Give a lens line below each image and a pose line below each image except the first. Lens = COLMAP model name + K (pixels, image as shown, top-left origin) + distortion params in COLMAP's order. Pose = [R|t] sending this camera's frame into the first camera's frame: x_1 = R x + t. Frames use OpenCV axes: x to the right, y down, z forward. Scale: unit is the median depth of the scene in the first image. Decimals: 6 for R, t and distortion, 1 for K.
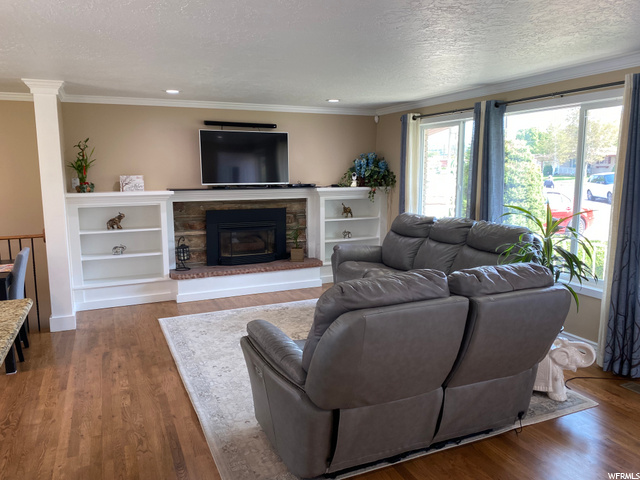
lens RADIAL K [[488.5, 0, 321.1], [0, 488.5, 234.2], [0, 0, 1]] dist [0.067627, -0.096698]
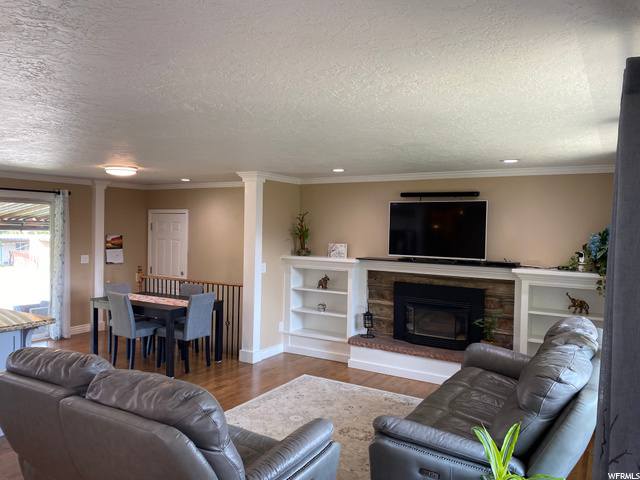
lens RADIAL K [[488.5, 0, 321.1], [0, 488.5, 234.2], [0, 0, 1]] dist [0.067627, -0.096698]
pose [[0.571011, 0.027709, -0.820475, 0.506066], [-0.133321, 0.989293, -0.059375, -0.066984], [0.810045, 0.143290, 0.568591, 0.317828]]
